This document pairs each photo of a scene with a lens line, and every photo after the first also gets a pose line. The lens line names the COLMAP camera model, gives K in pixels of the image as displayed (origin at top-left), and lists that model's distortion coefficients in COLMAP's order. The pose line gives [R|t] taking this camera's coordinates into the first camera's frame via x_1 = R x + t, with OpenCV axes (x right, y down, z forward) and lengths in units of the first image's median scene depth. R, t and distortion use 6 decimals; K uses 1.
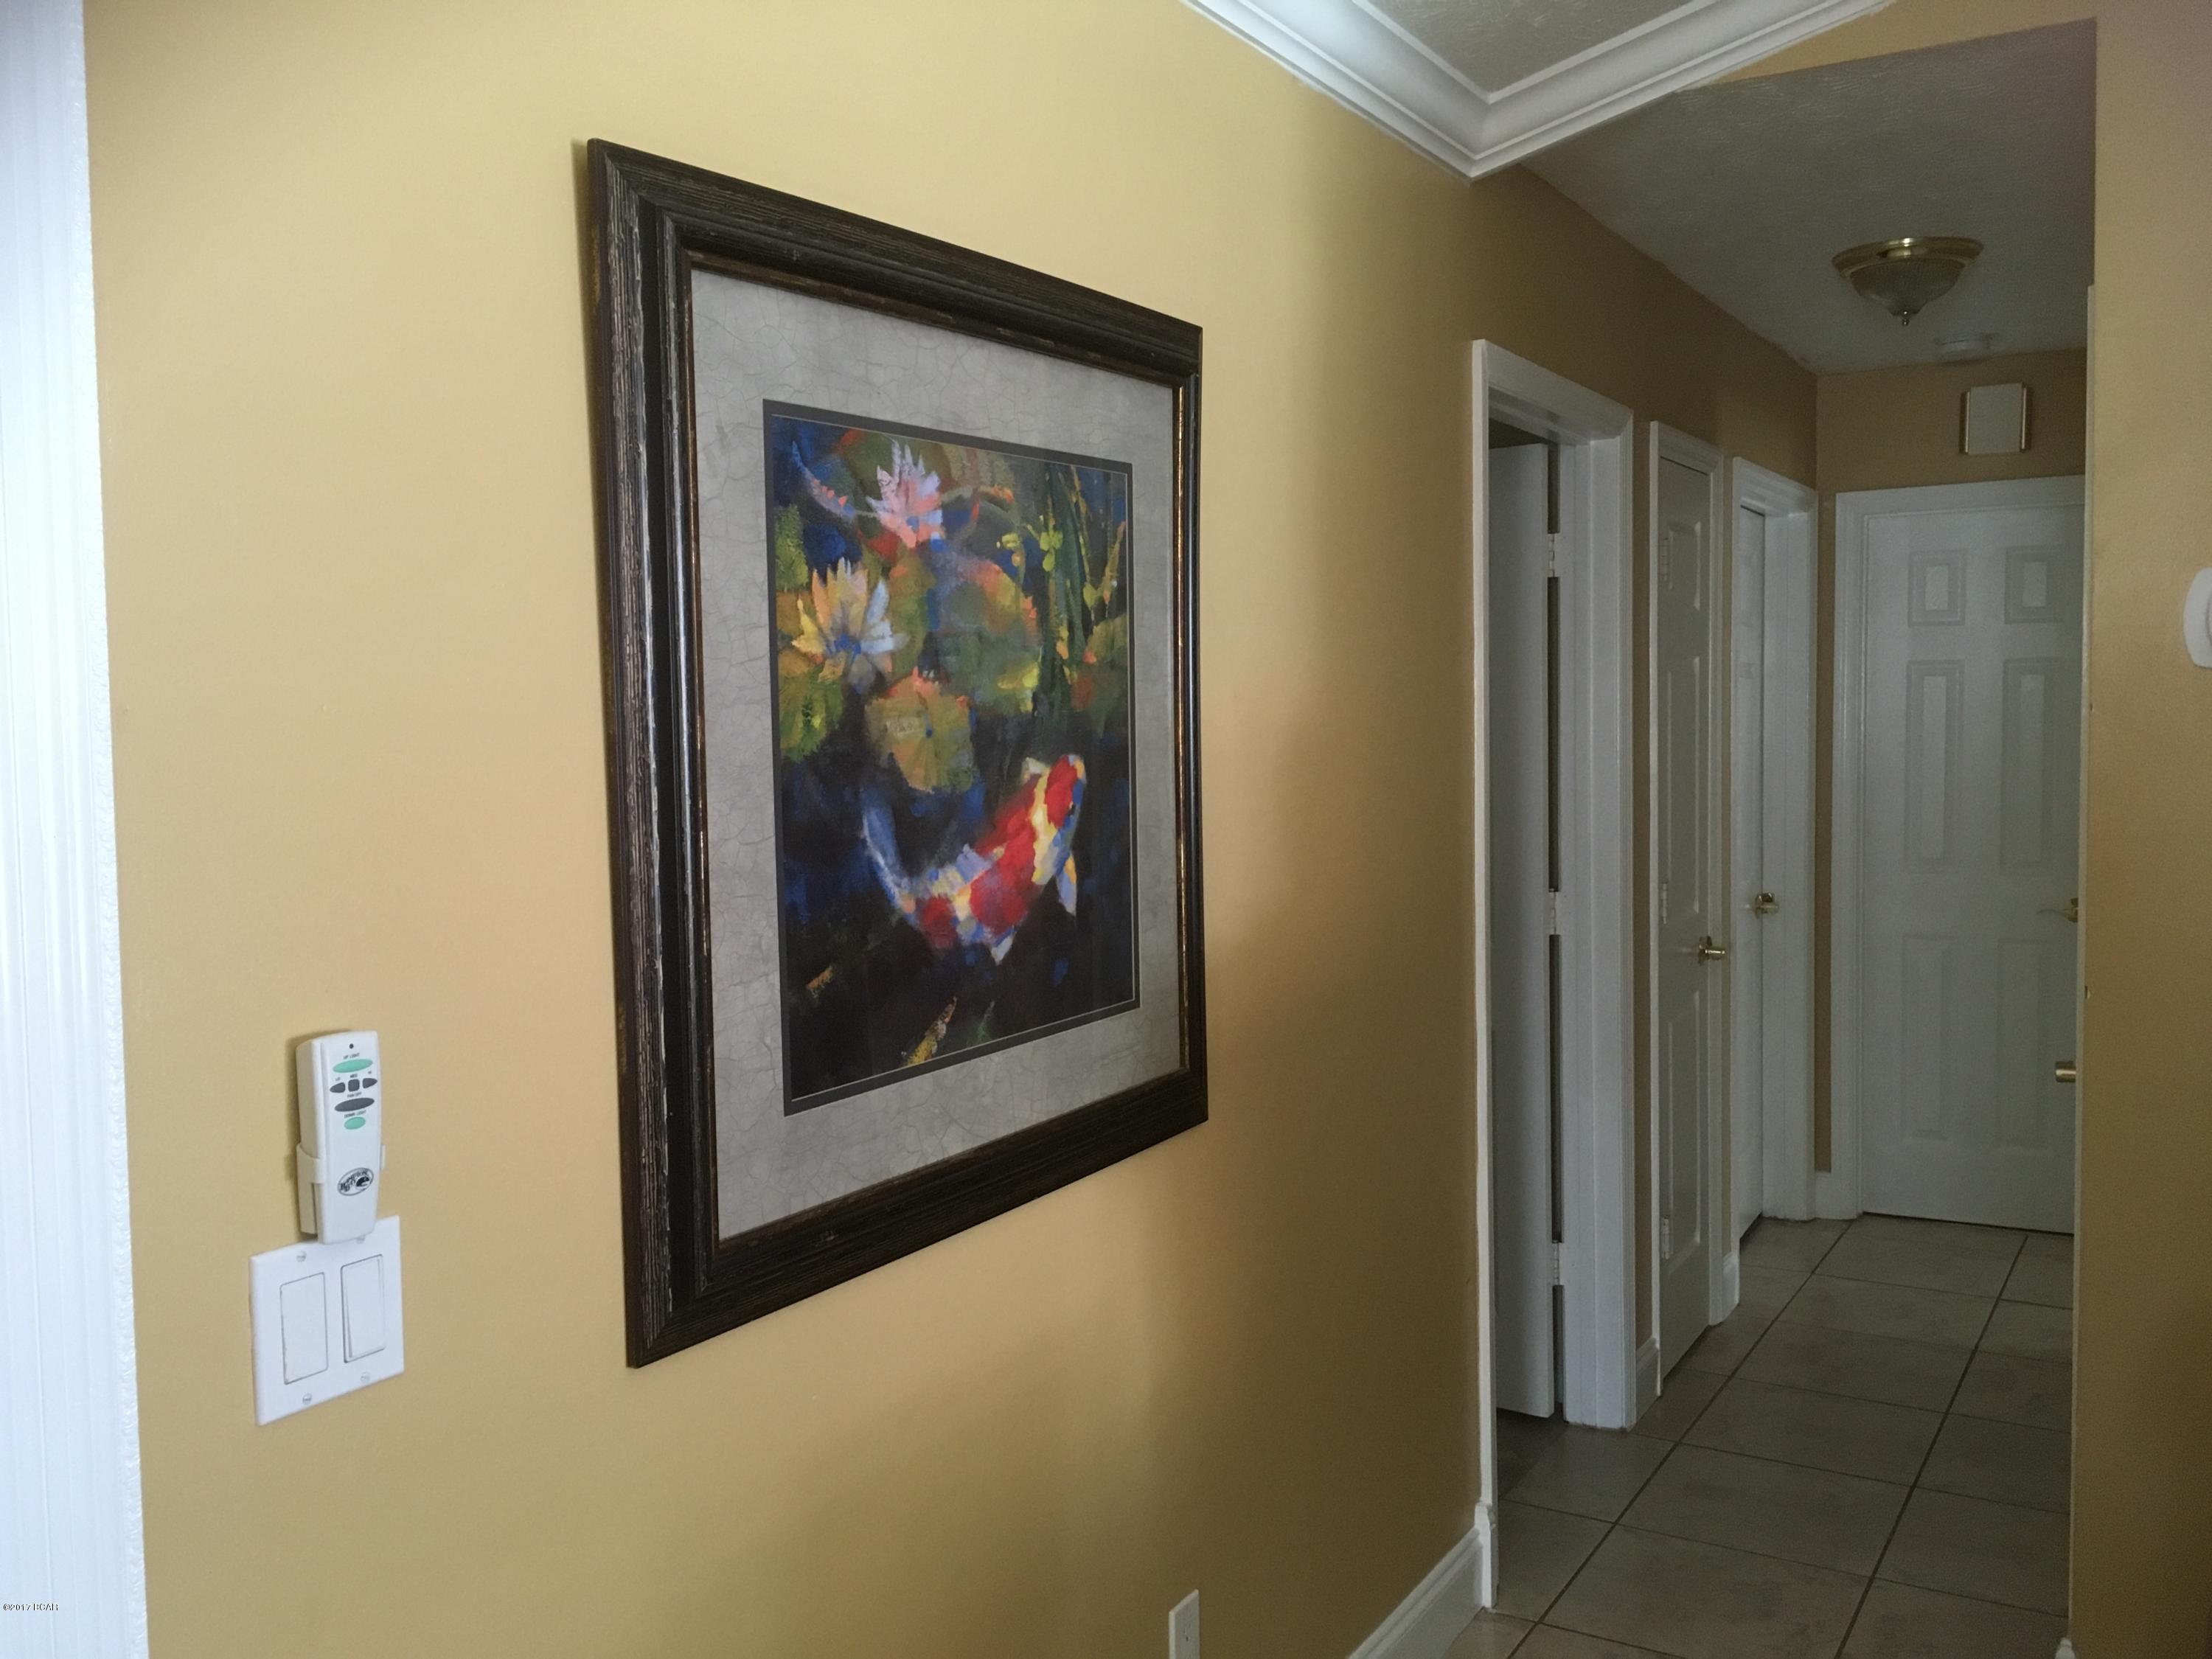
lens RADIAL K [[1897.7, 0, 1108.3], [0, 1897.7, 828.4], [0, 0, 1]] dist [0.033939, 0.000270]
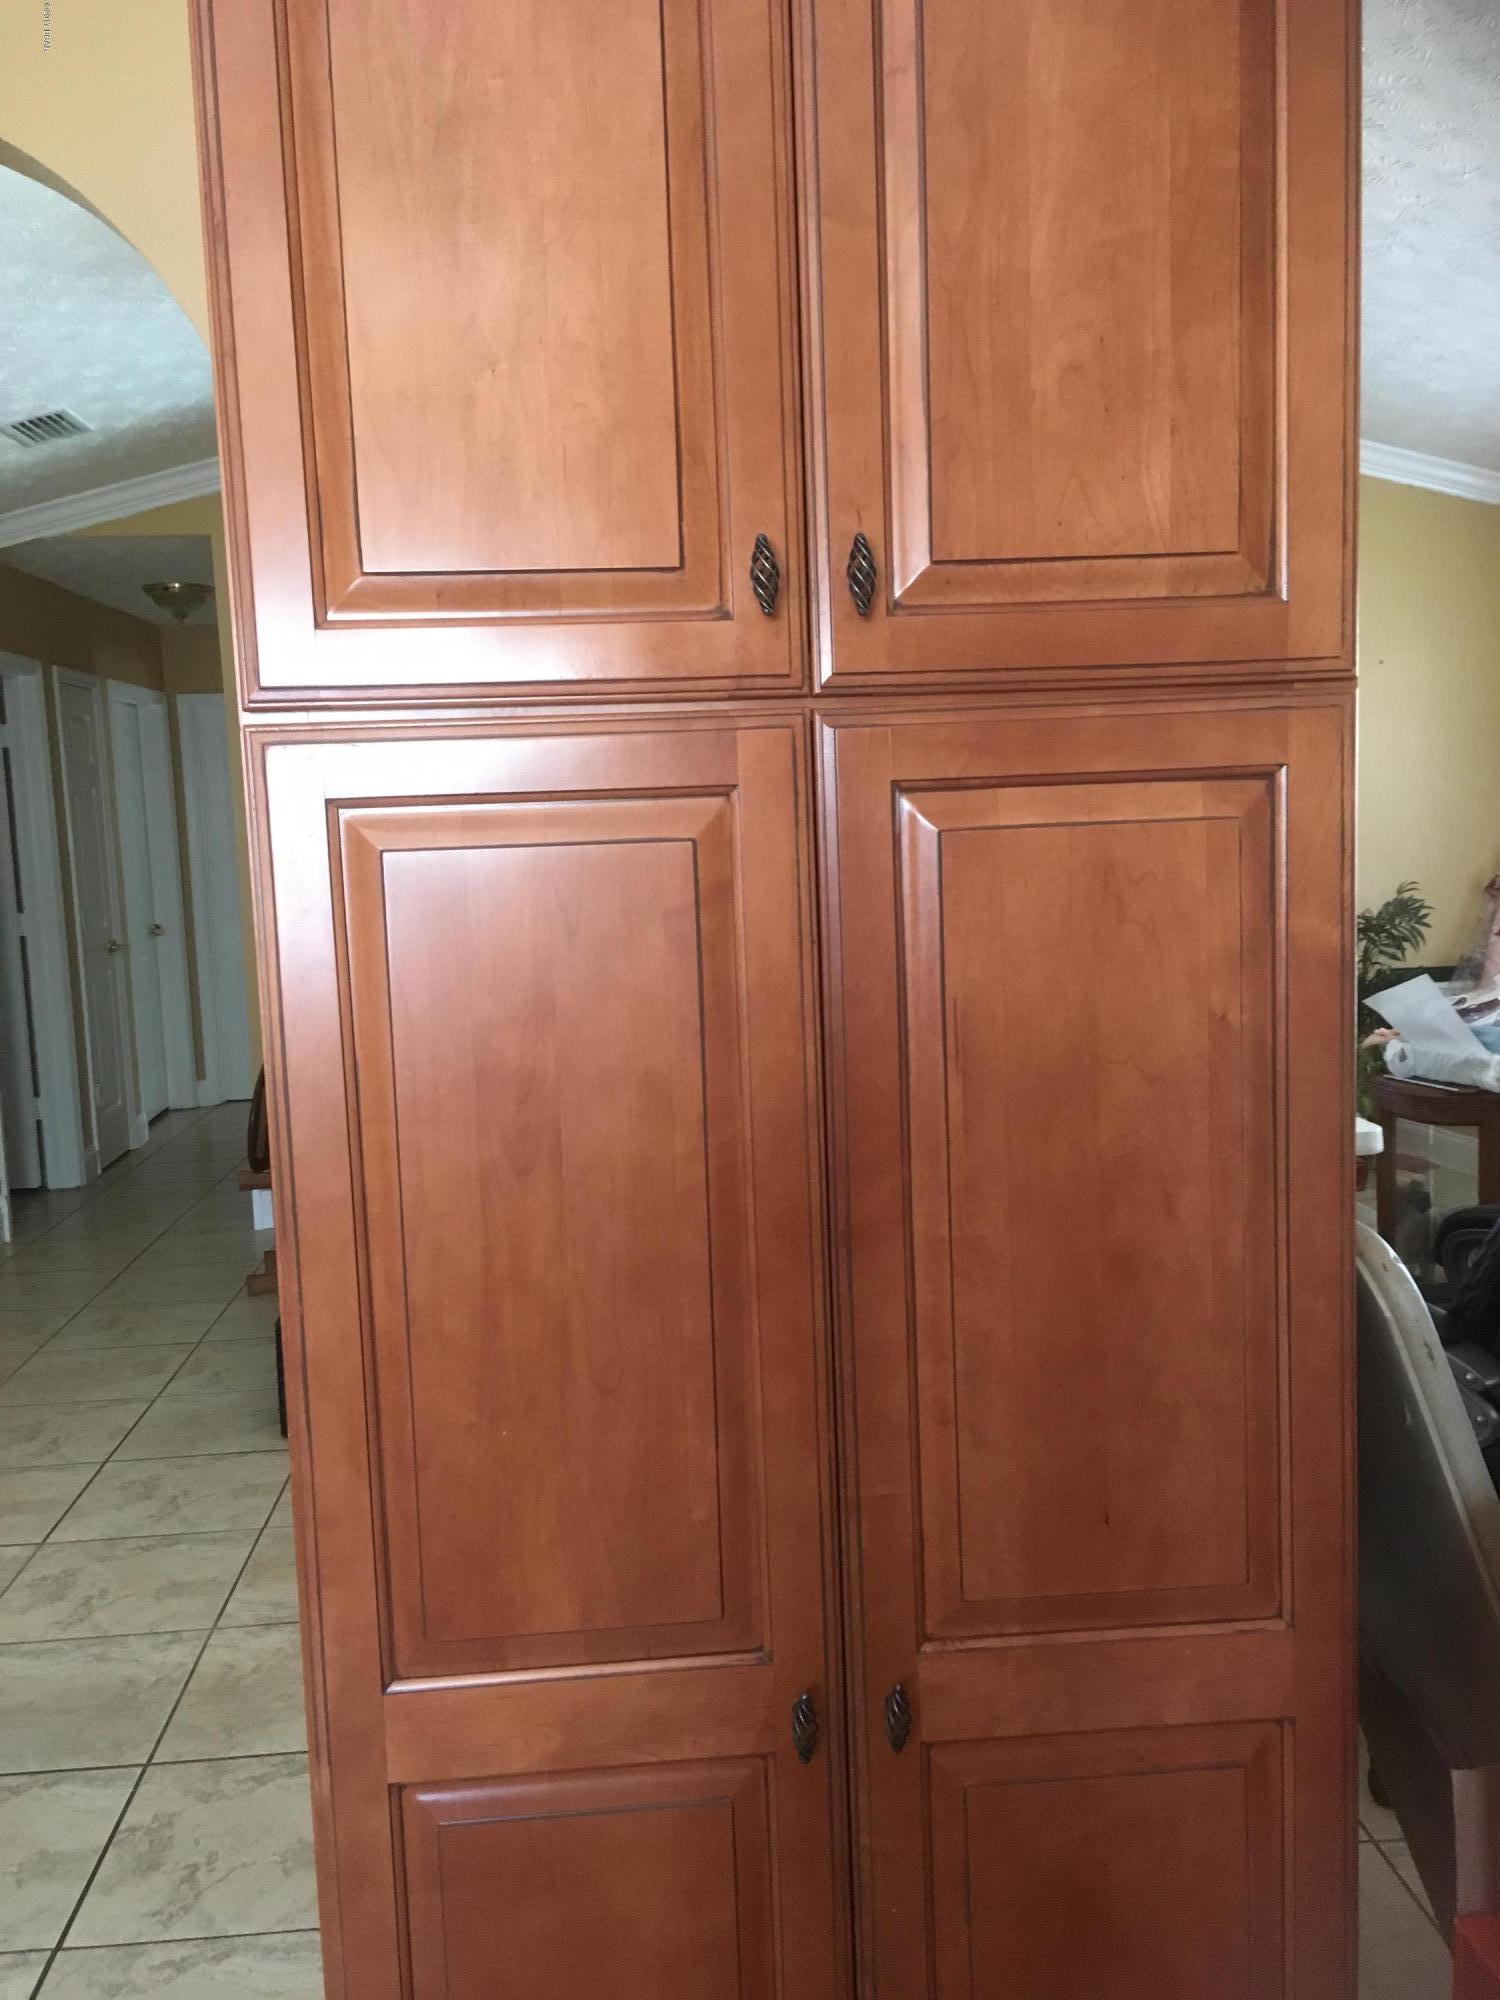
lens RADIAL K [[1715.8, 0, 752.5], [0, 1715.8, 996.0], [0, 0, 1]] dist [0.033939, 0.000270]
pose [[0.814129, -0.076209, 0.575661, -0.157022], [0.056976, 0.997051, 0.051416, 0.064677], [-0.577882, -0.009061, 0.816070, -0.770874]]
